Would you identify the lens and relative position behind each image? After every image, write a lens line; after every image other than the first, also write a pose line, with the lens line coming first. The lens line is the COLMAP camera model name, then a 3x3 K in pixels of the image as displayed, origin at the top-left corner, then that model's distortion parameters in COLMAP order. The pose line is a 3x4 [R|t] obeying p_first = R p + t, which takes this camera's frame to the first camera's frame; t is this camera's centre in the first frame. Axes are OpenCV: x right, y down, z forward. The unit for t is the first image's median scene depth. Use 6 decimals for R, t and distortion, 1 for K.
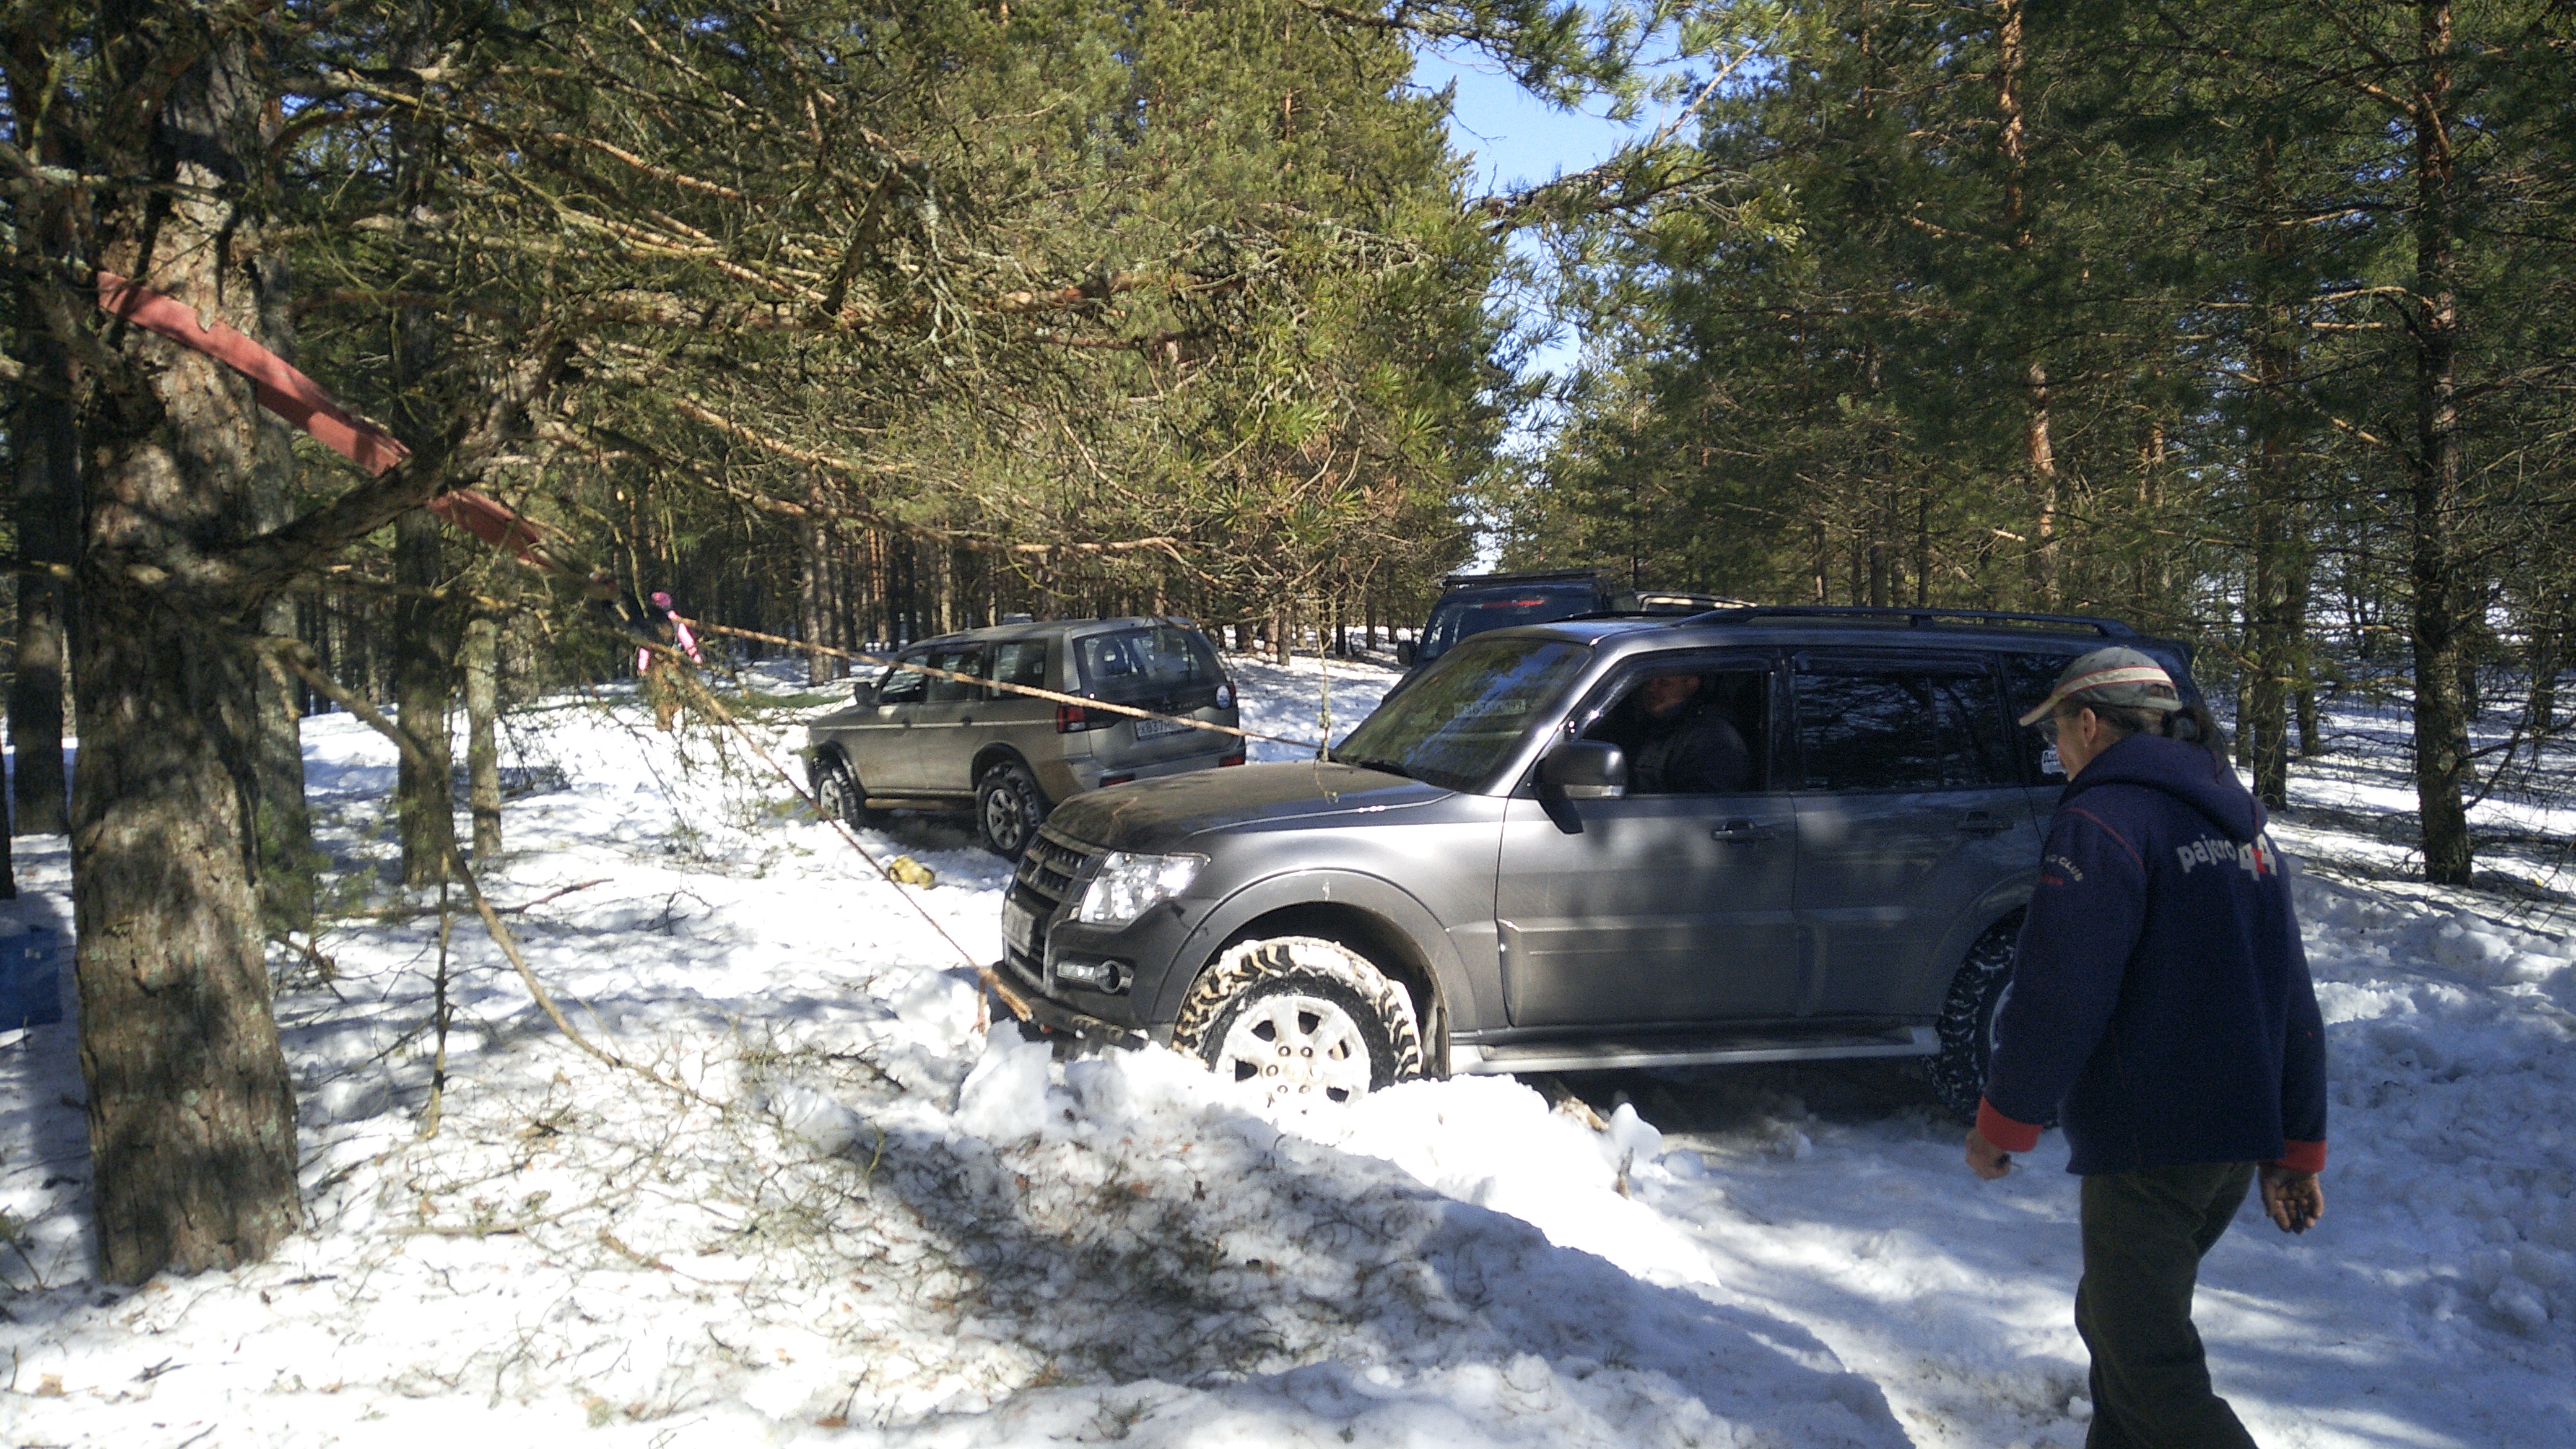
lens RADIAL K [[1799.6, 0, 1282.1], [0, 1799.6, 733.2], [0, 0, 1]] dist [-0.002315, -0.004801]
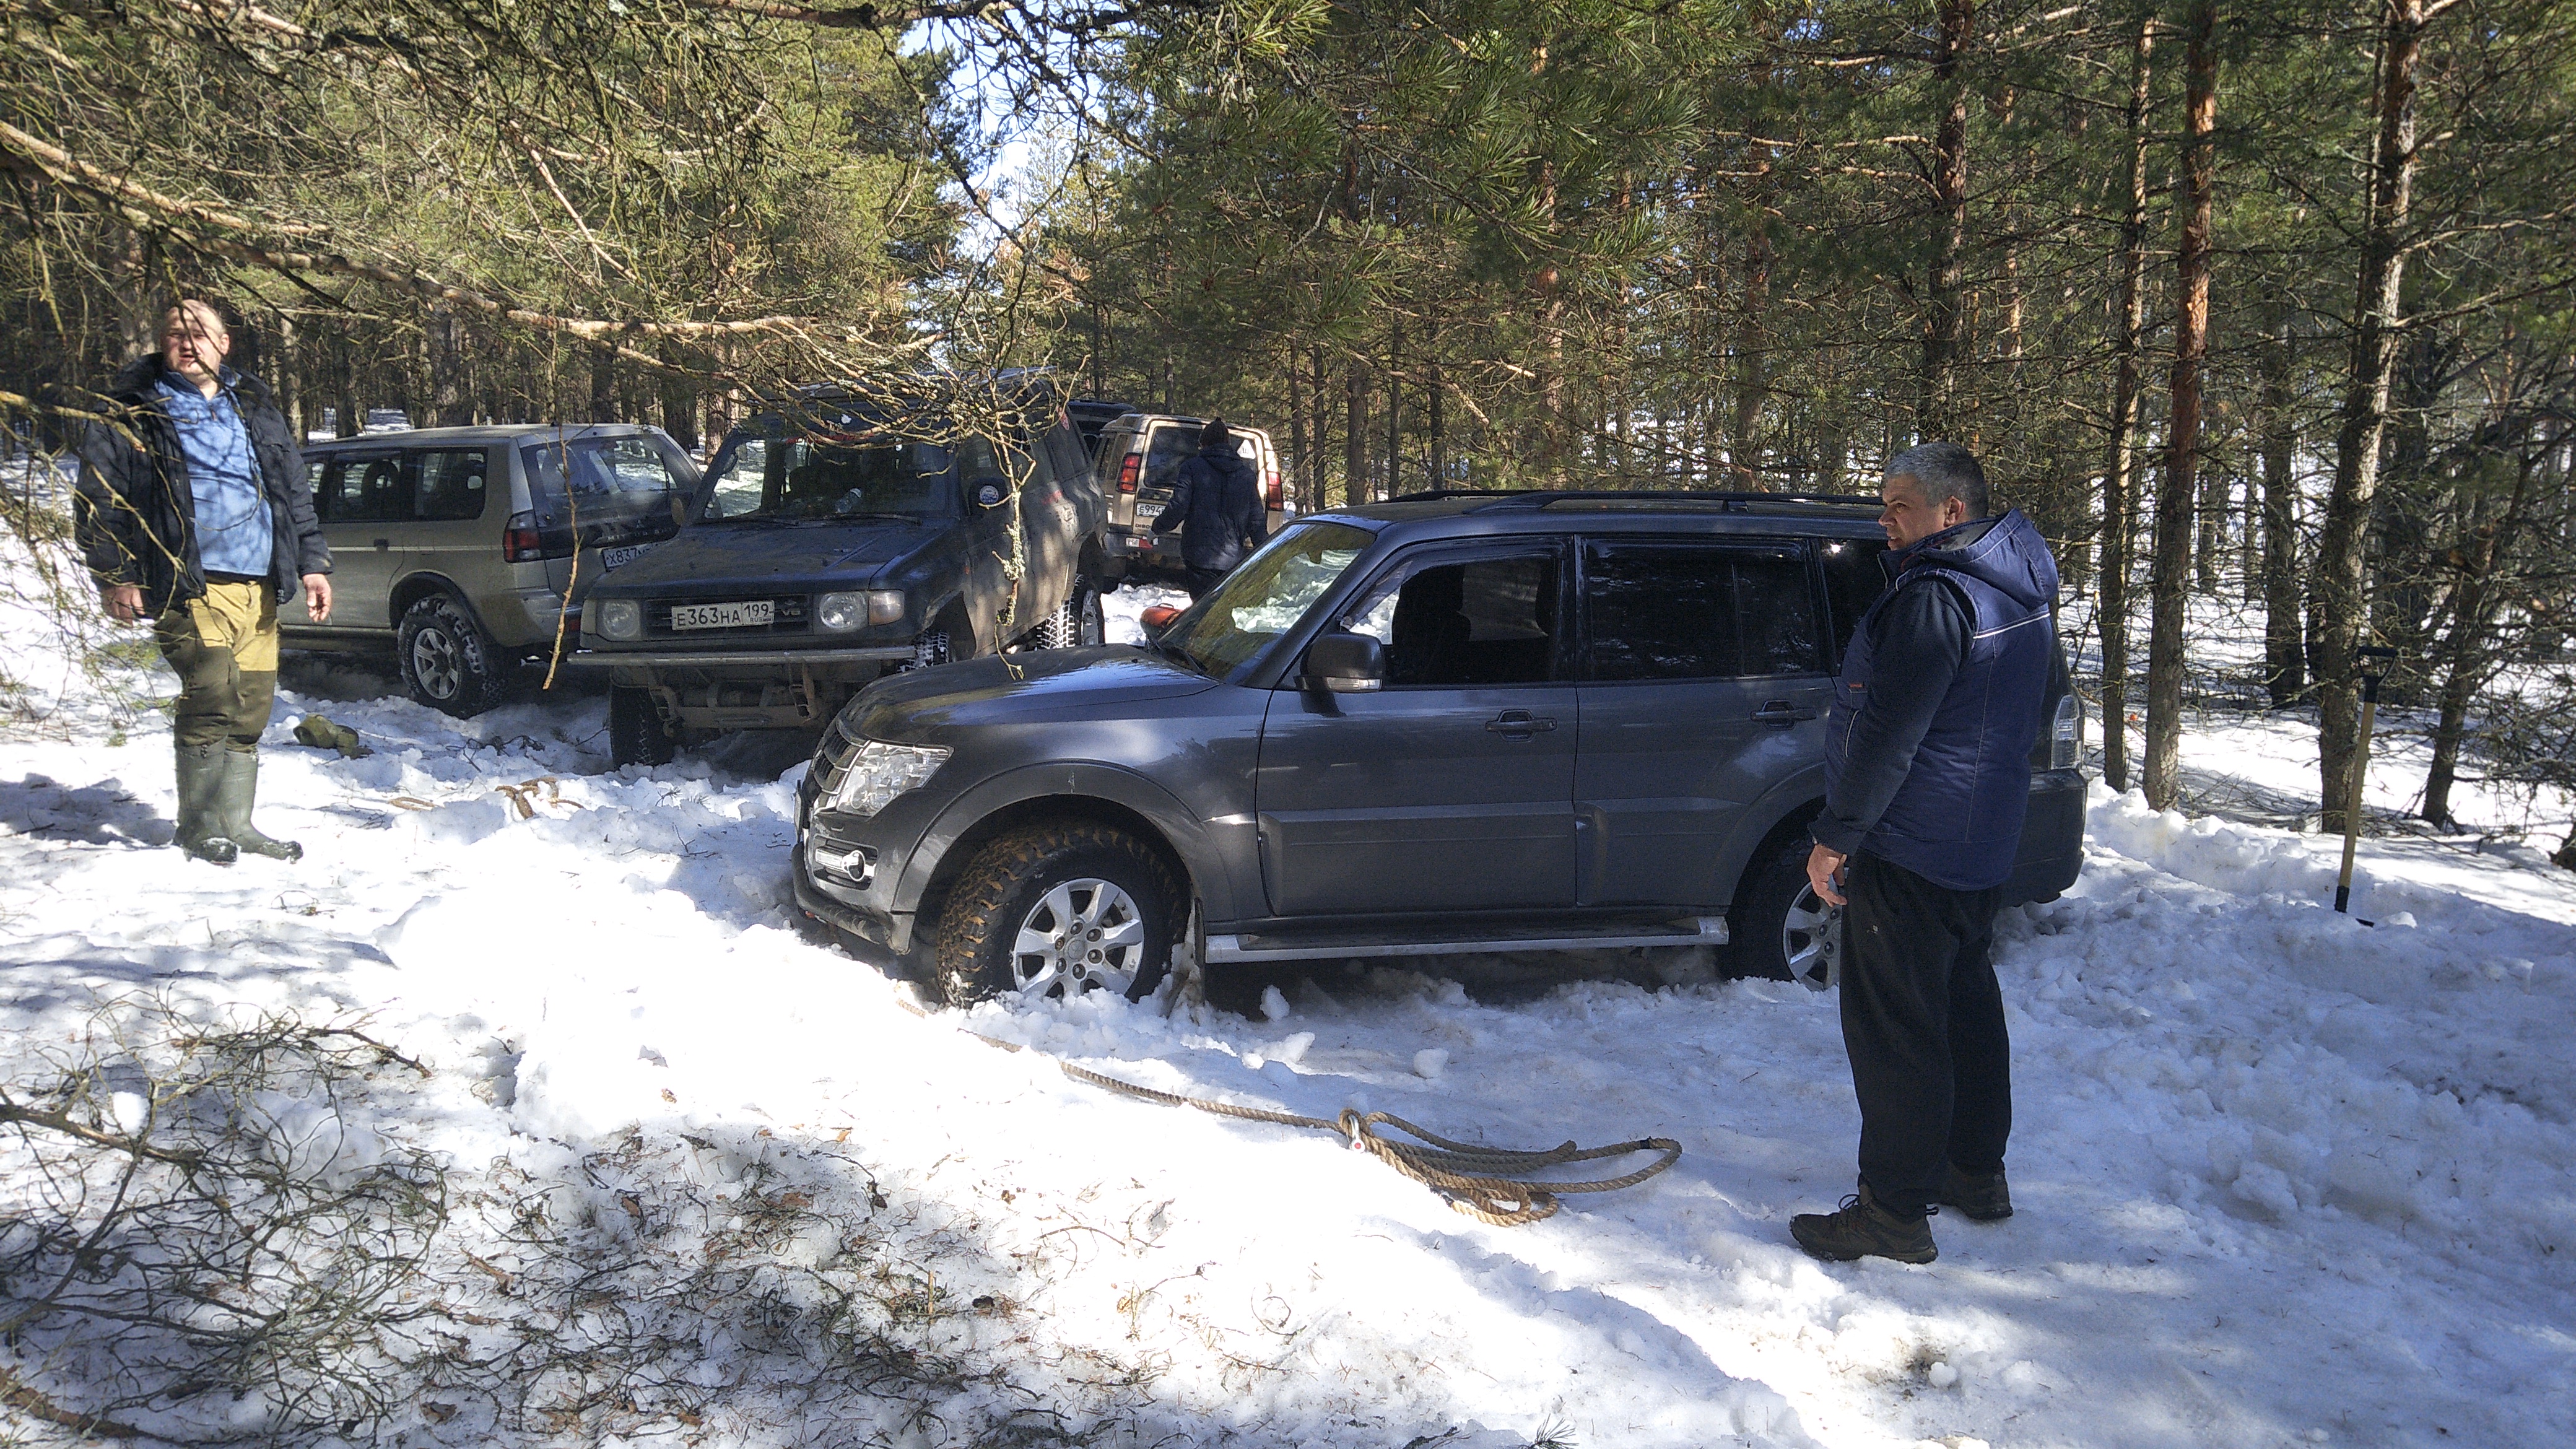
lens RADIAL K [[1799.6, 0, 1282.1], [0, 1799.6, 733.2], [0, 0, 1]] dist [-0.002315, -0.004801]
pose [[0.950827, -0.022138, 0.308931, -0.113078], [-0.009561, 0.994869, 0.100718, -0.024502], [-0.309576, -0.098719, 0.945736, 0.225617]]
